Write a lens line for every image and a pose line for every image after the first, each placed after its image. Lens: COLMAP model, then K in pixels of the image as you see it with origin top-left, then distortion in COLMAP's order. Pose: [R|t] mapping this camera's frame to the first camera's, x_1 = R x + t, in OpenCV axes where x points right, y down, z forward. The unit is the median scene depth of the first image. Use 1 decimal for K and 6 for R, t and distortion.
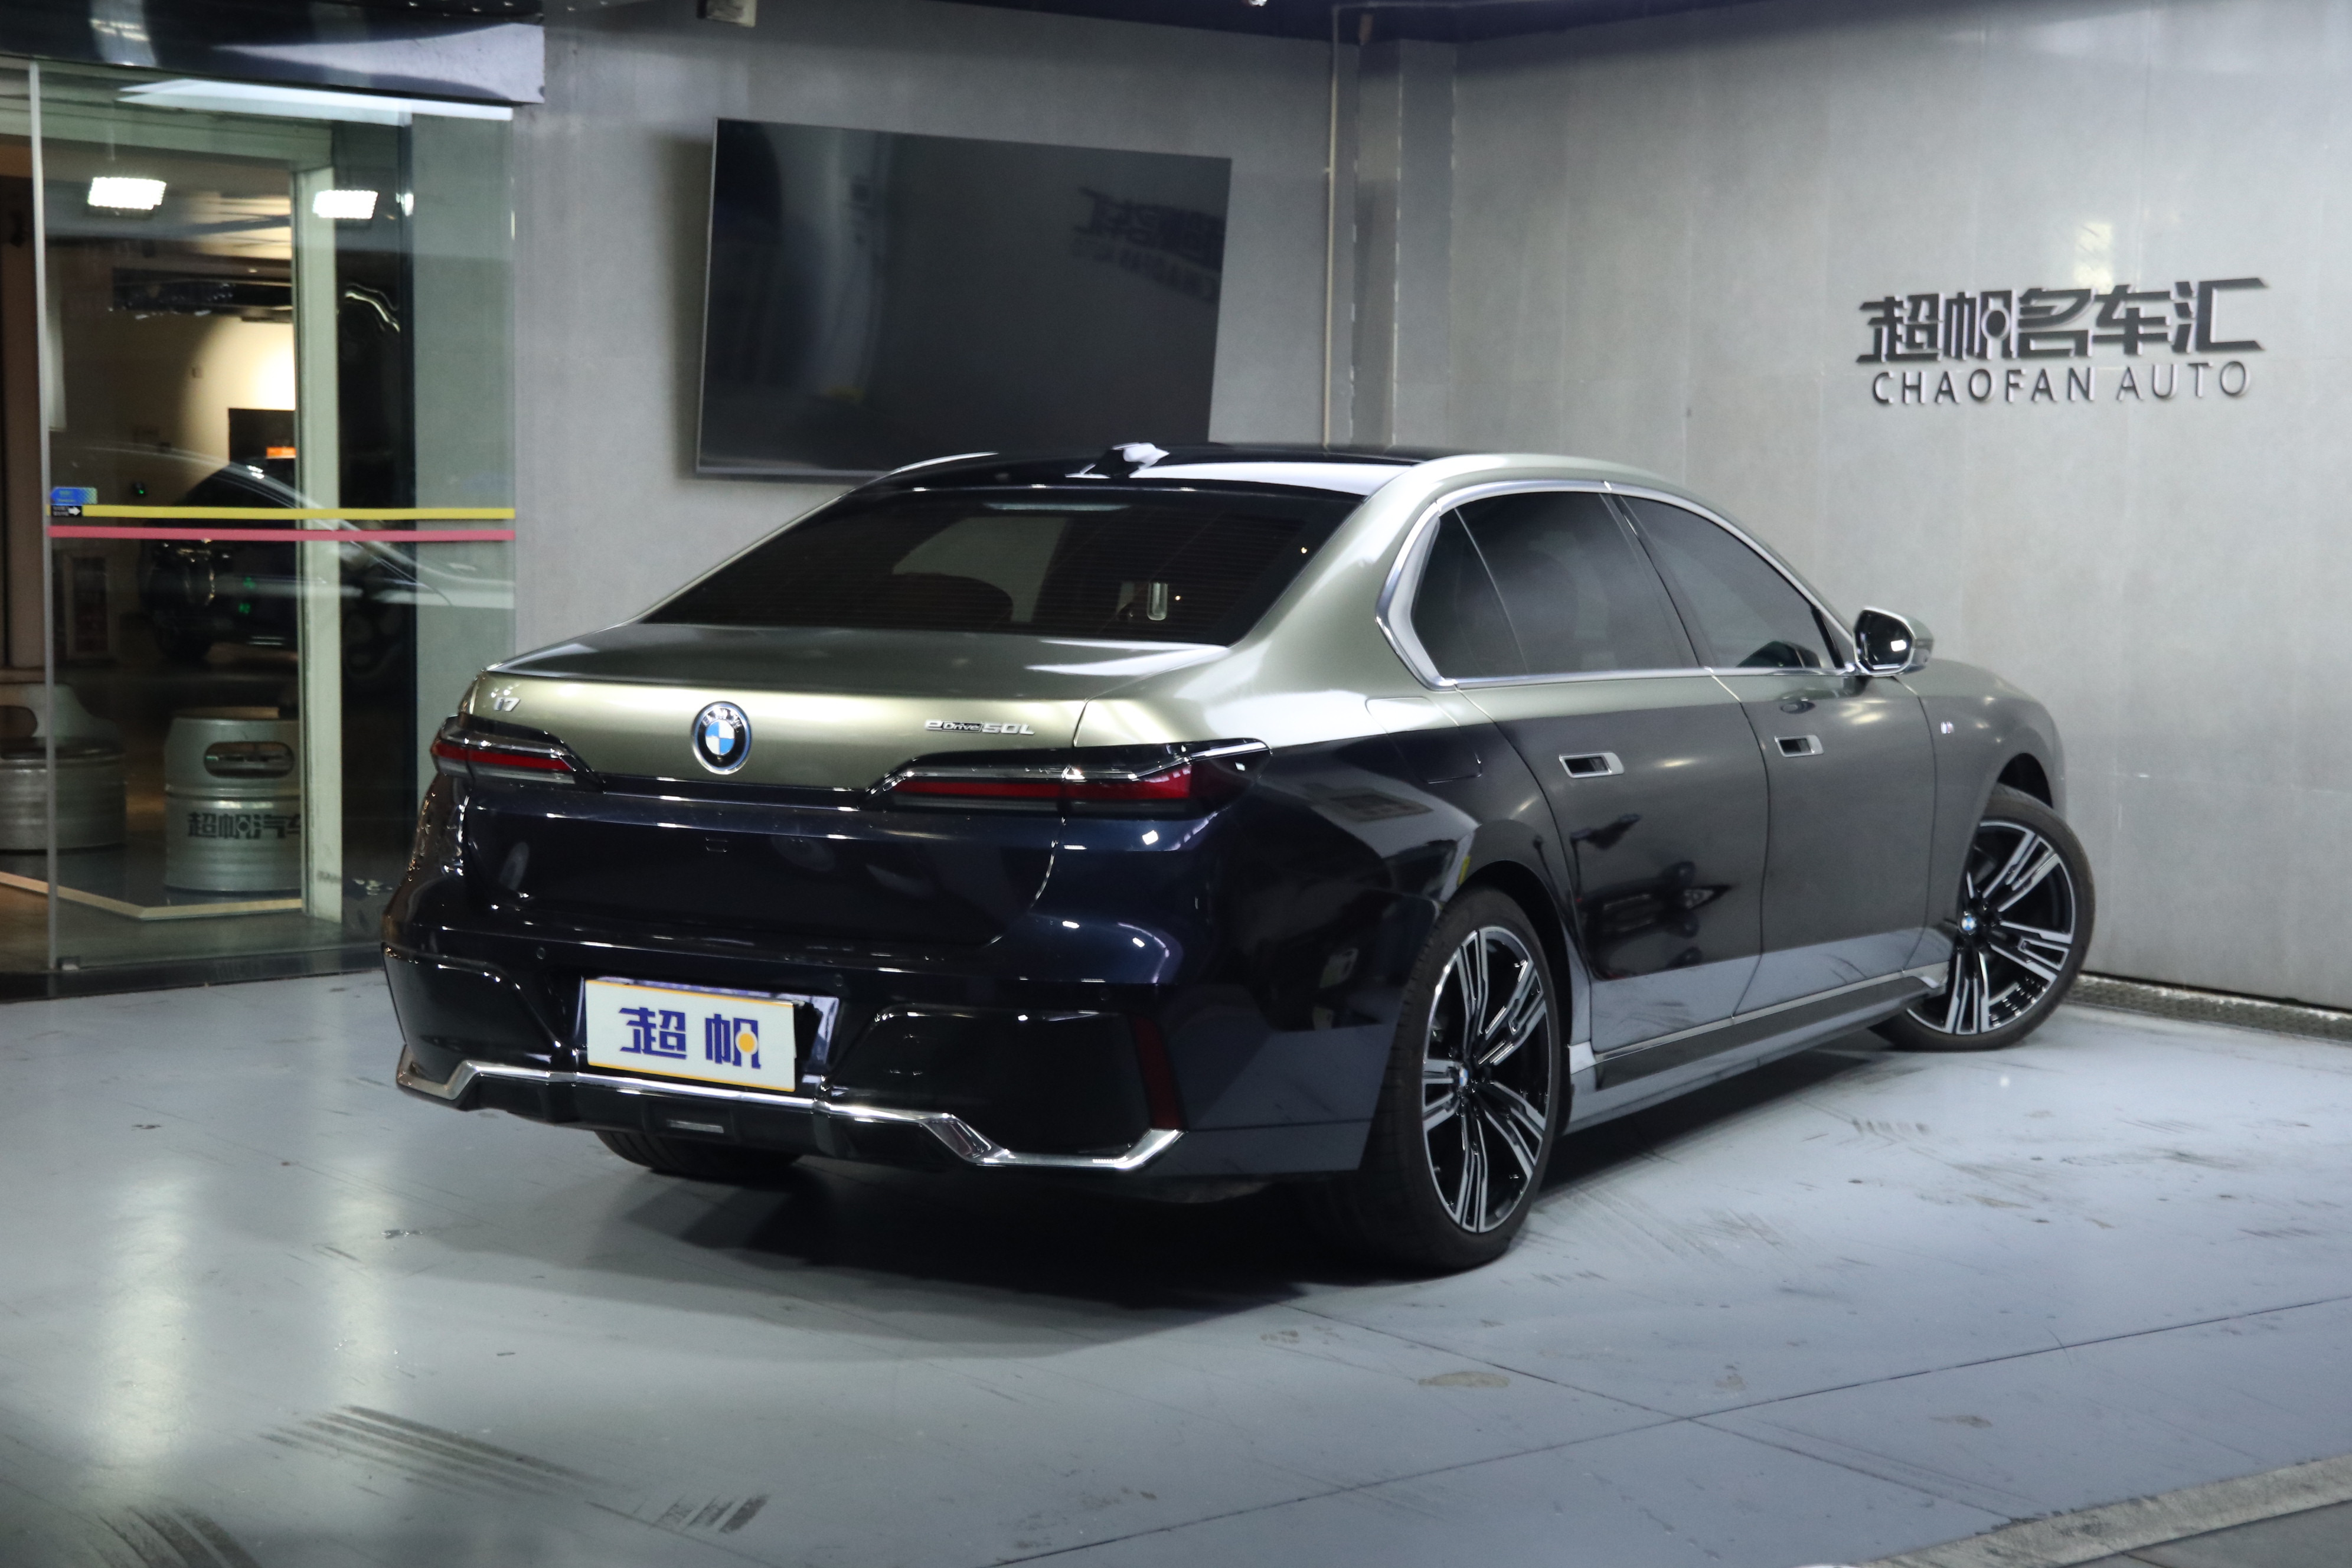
lens RADIAL K [[3583.9, 0, 1163.6], [0, 3583.9, 816.1], [0, 0, 1]] dist [0.097527, 0.445949]
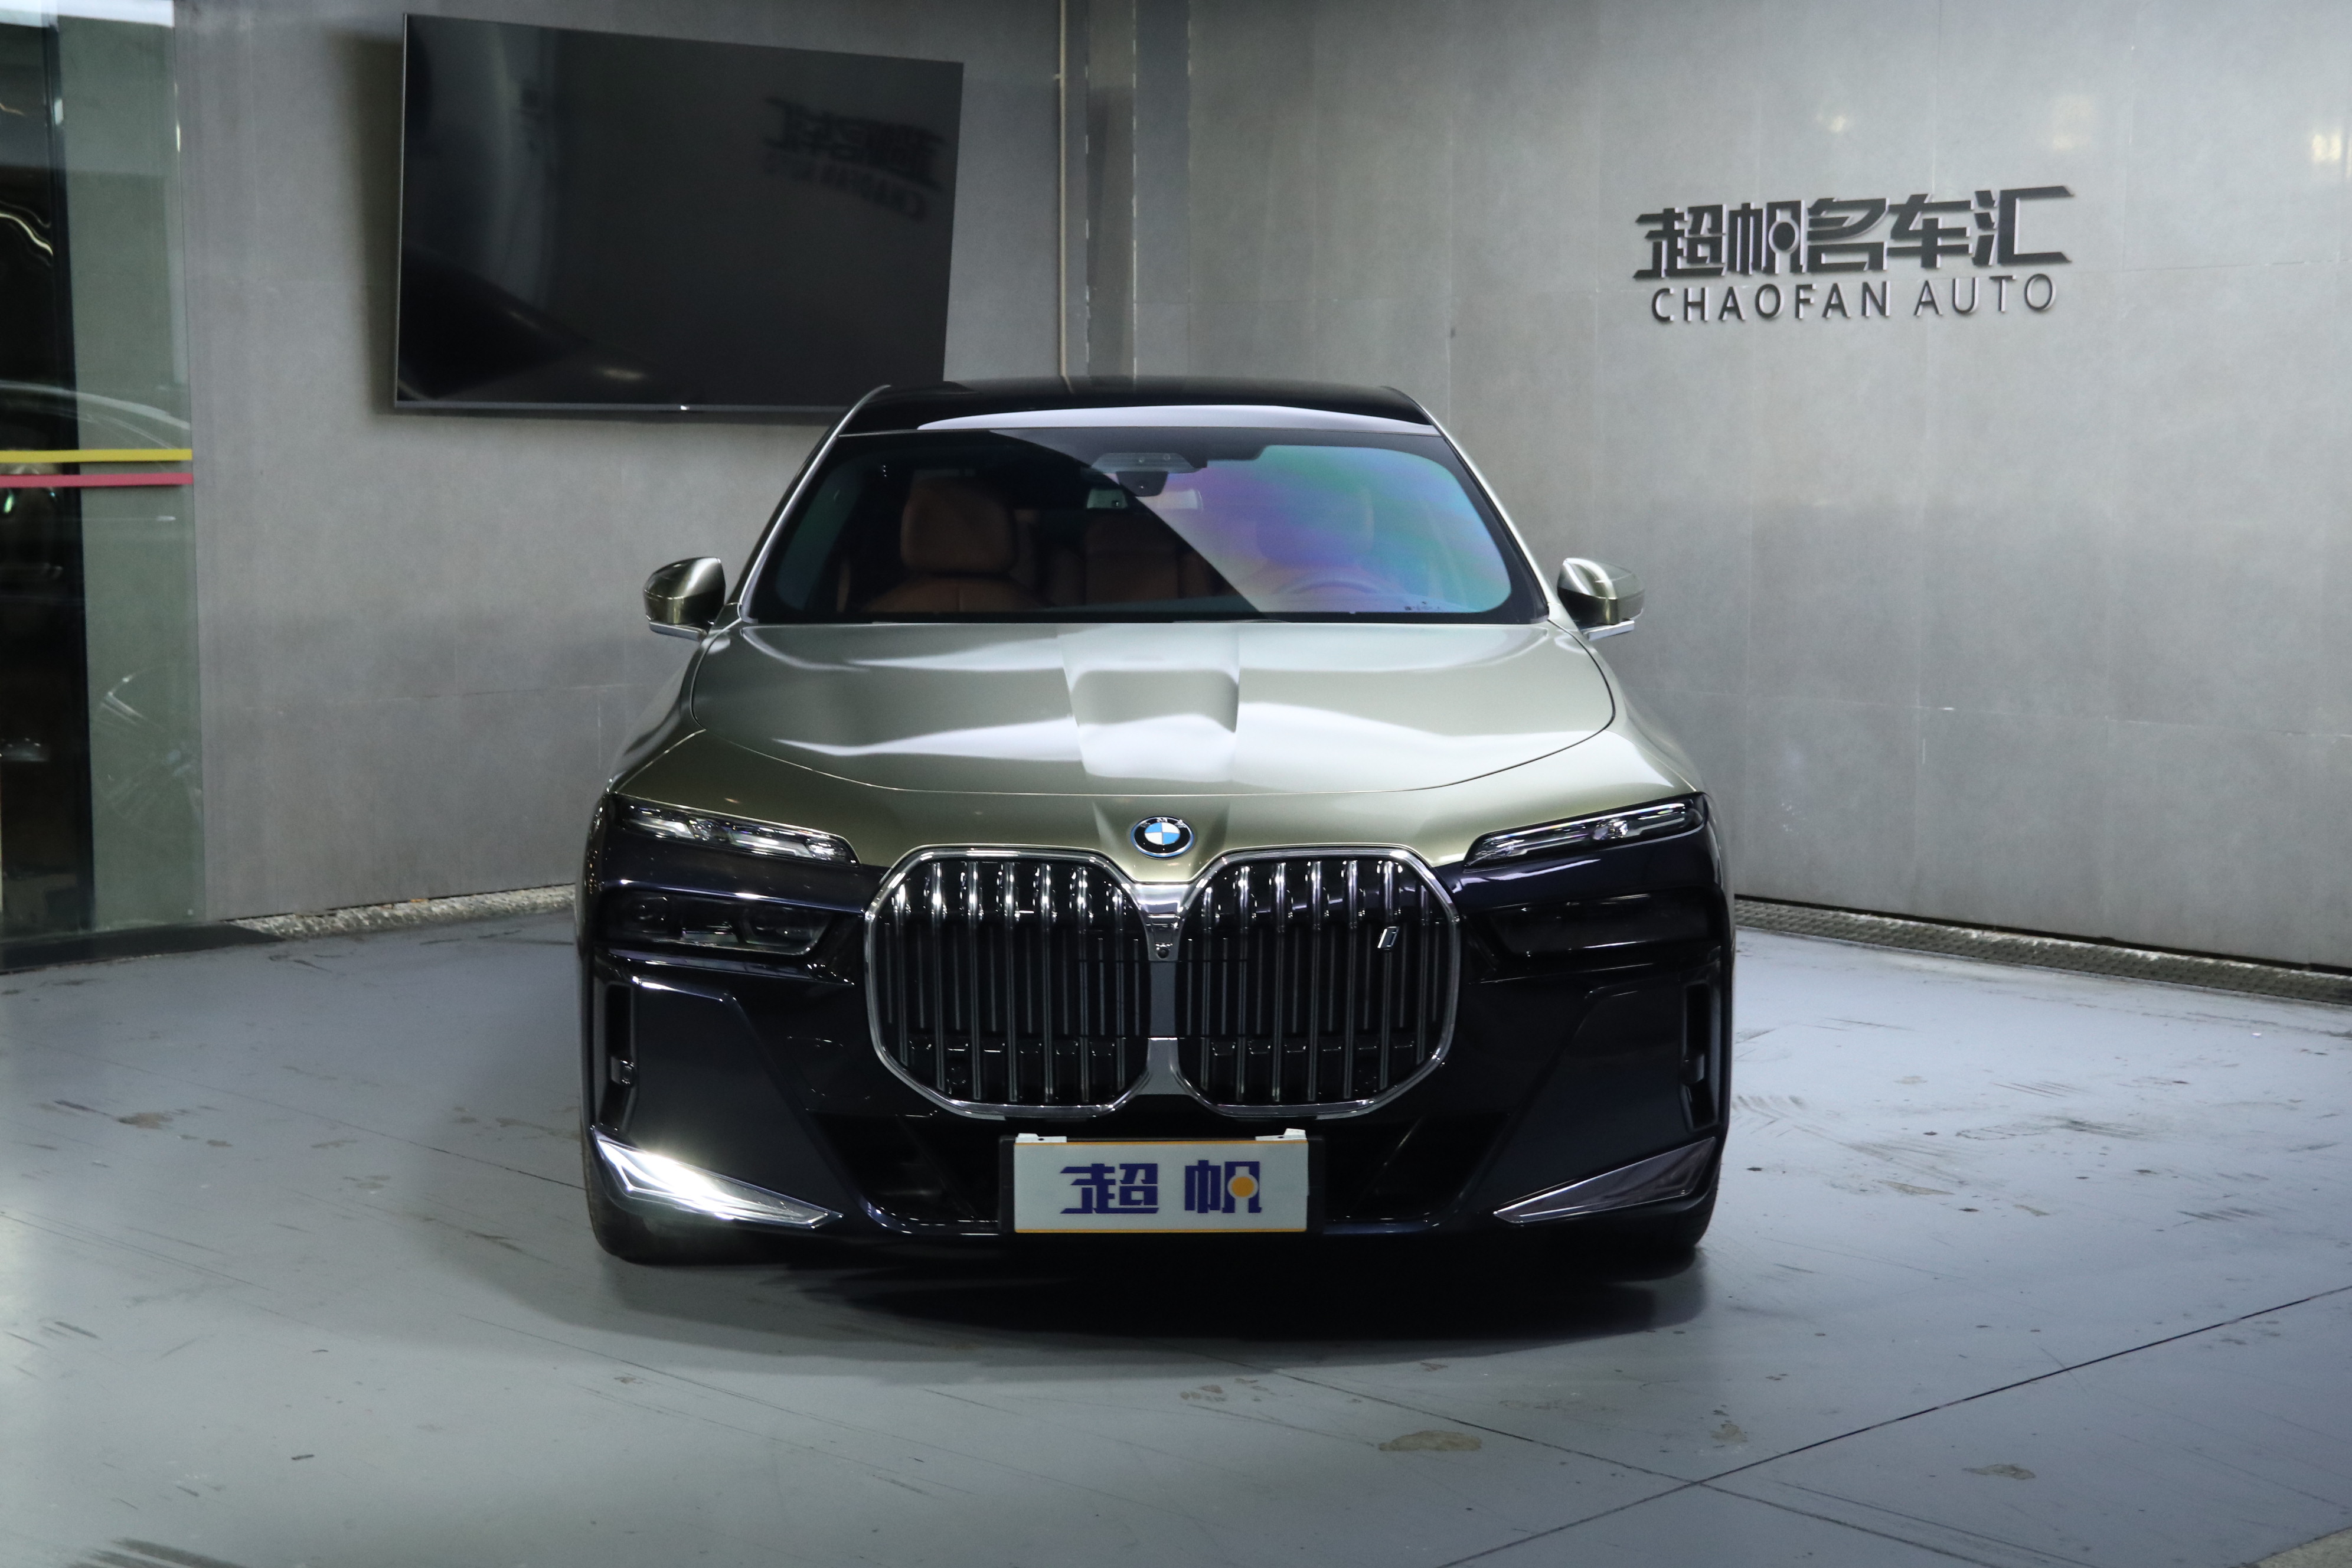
lens RADIAL K [[3567.3, 0, 1164.0], [0, 3567.3, 816.8], [0, 0, 1]] dist [0.093406, 0.432103]
pose [[0.994057, -0.024530, 0.106065, -0.036380], [0.022173, 0.999482, 0.023346, -0.009142], [-0.106583, -0.020855, 0.994085, 0.074473]]
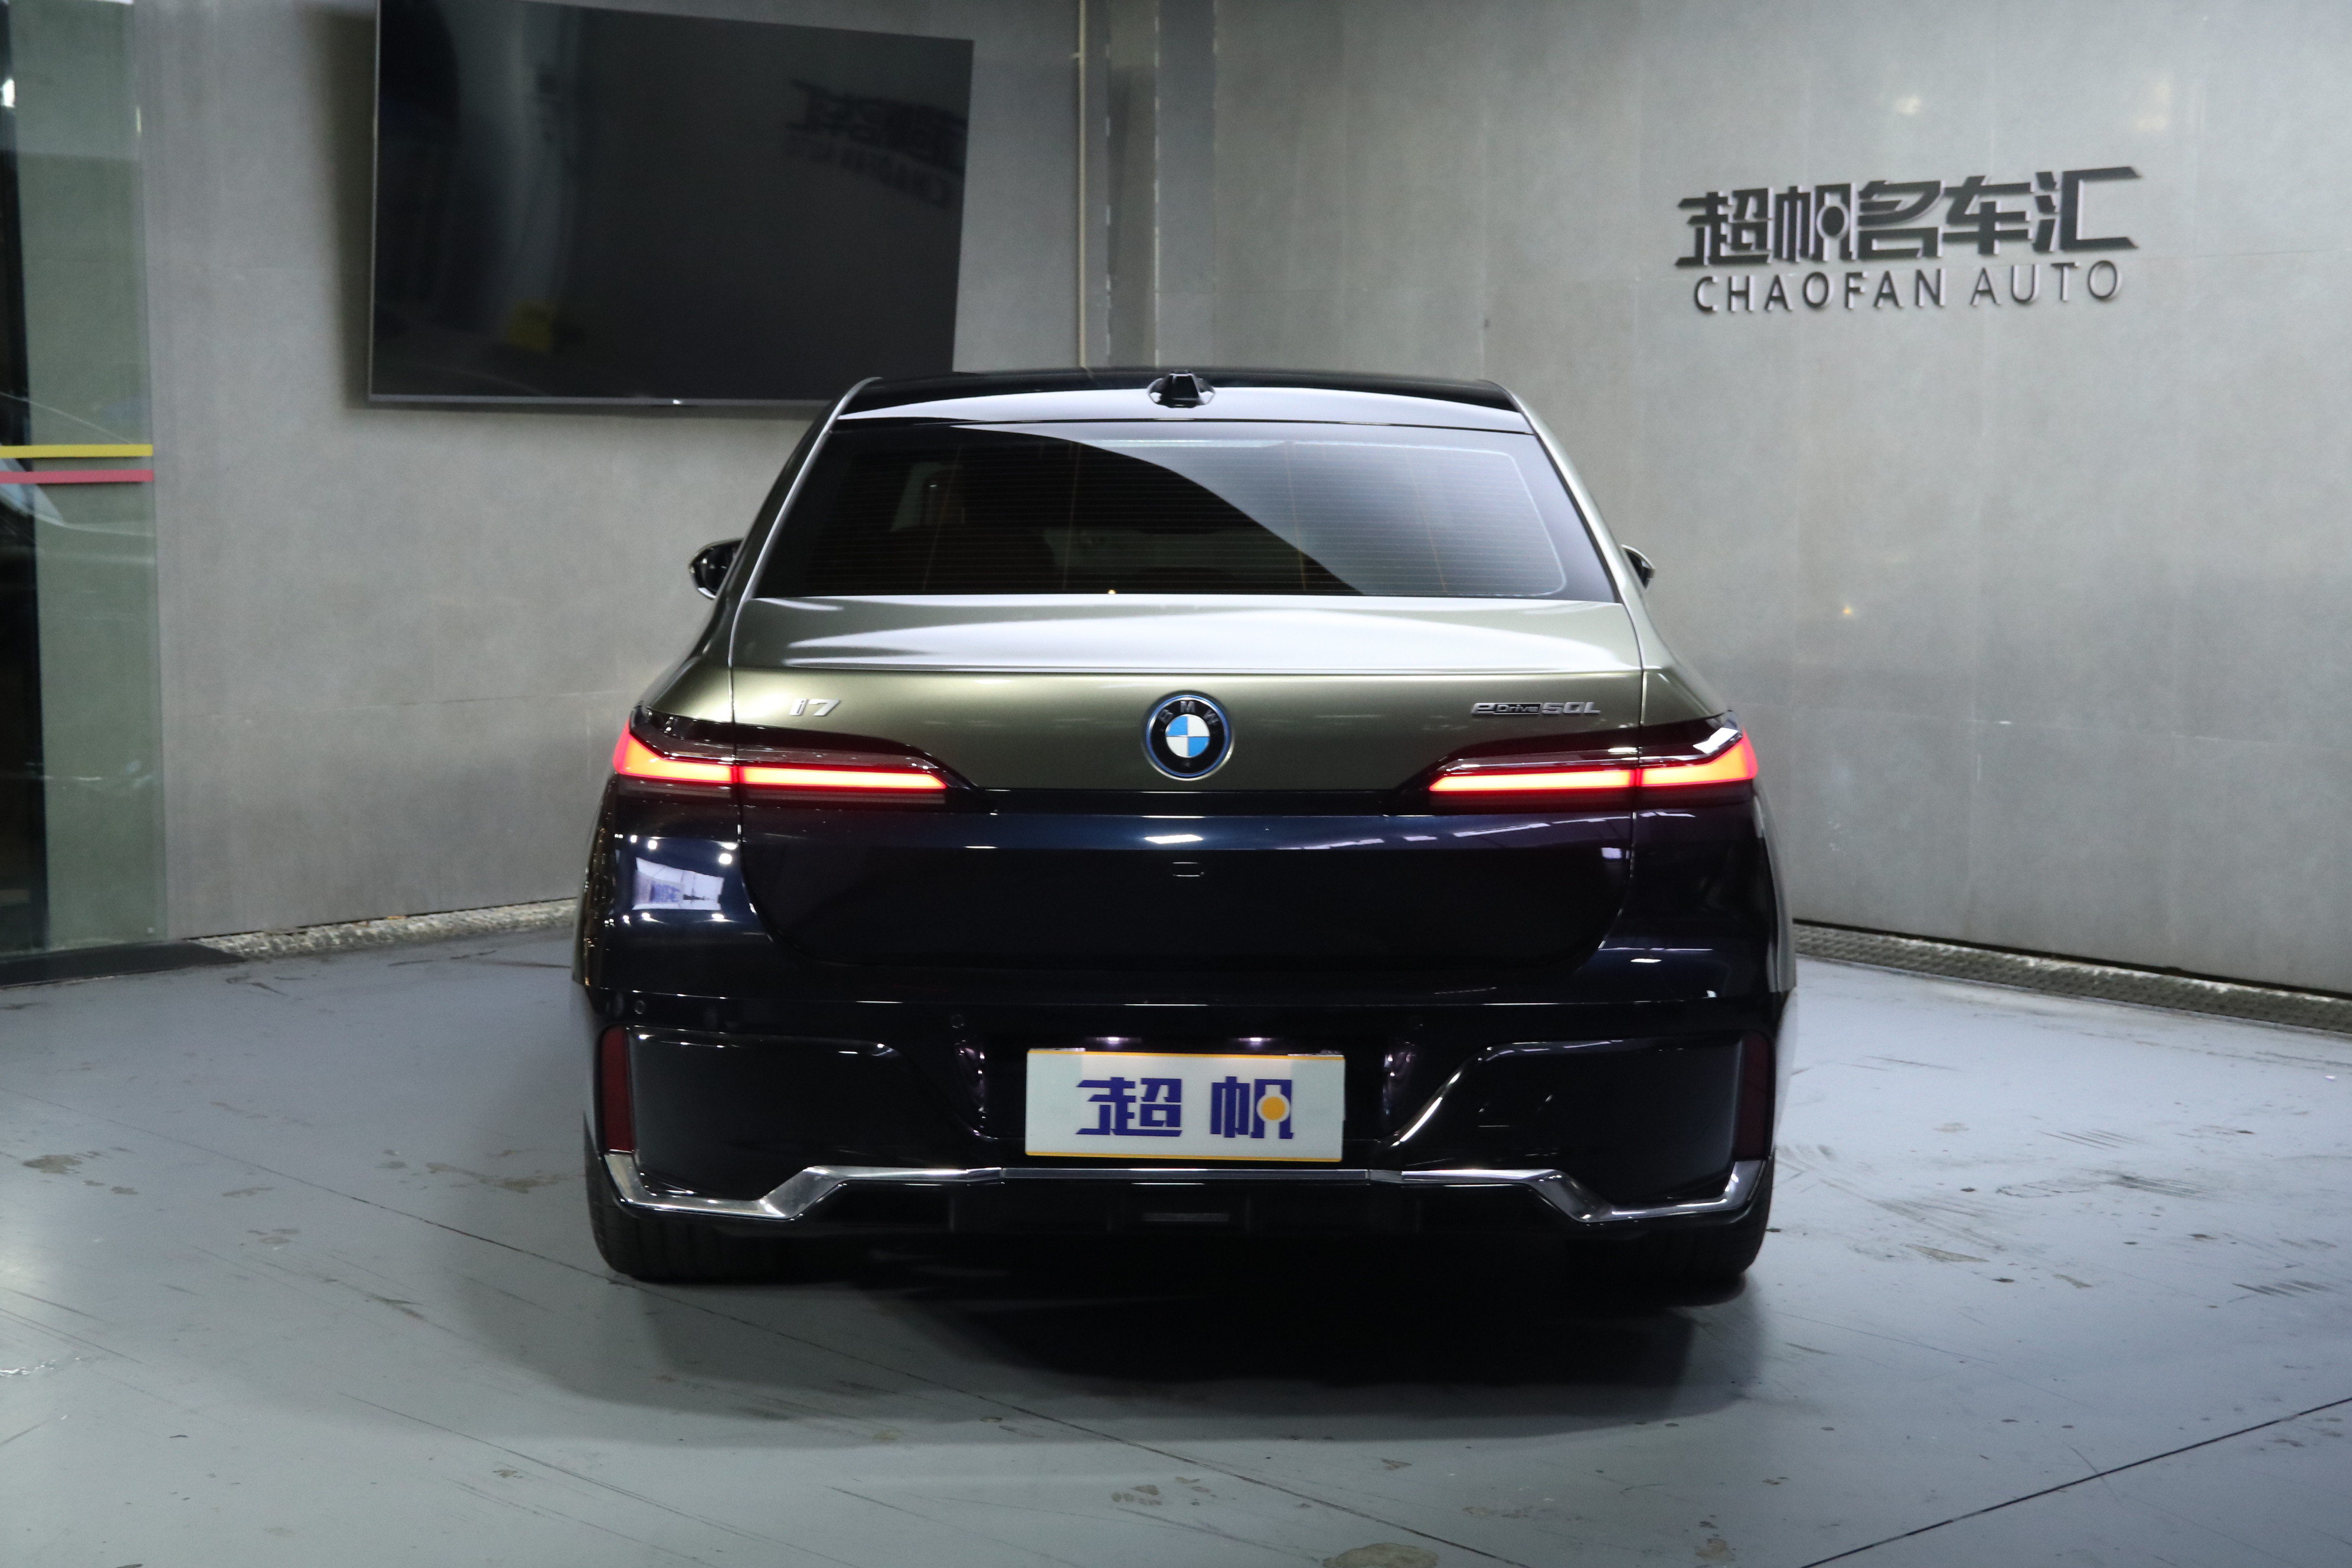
lens RADIAL K [[3583.9, 0, 1163.6], [0, 3583.9, 816.1], [0, 0, 1]] dist [0.097527, 0.445949]
pose [[0.996345, -0.020975, 0.082808, -0.013332], [0.019019, 0.999523, 0.024340, -0.013416], [-0.083279, -0.022676, 0.996268, 0.116053]]
